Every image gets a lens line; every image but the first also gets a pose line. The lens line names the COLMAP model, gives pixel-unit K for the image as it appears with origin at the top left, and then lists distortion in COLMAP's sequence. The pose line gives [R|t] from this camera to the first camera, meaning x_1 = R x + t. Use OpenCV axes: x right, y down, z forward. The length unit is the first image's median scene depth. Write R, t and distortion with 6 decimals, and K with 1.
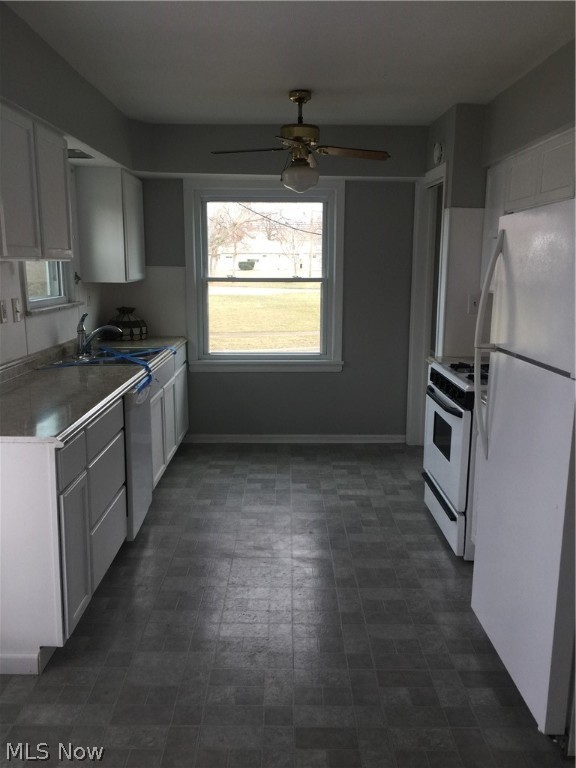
lens RADIAL K [[636.2, 0, 288.0], [0, 636.2, 384.0], [0, 0, 1]] dist [0.047724, -0.082313]
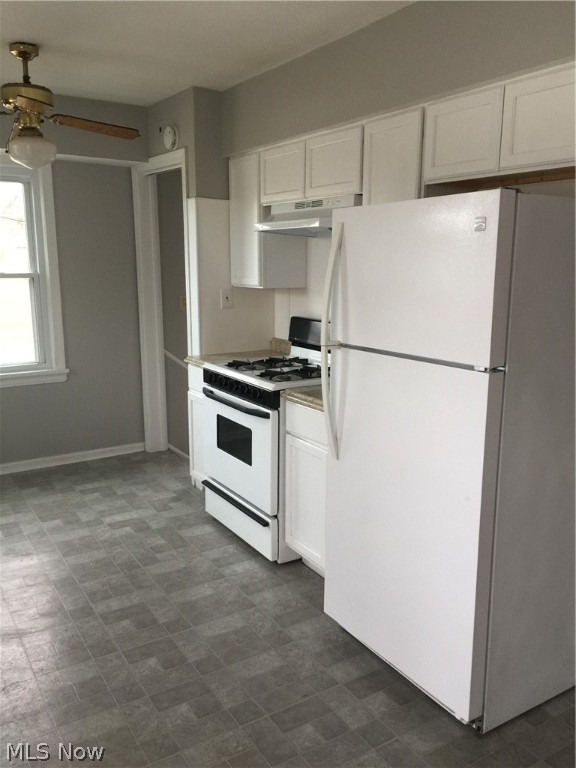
lens RADIAL K [[636.2, 0, 288.0], [0, 636.2, 384.0], [0, 0, 1]] dist [0.047724, -0.082313]
pose [[0.845225, -0.105332, 0.523927, -0.150518], [0.099503, 0.994258, 0.039366, -0.025512], [-0.525065, 0.018859, 0.850853, 0.129450]]
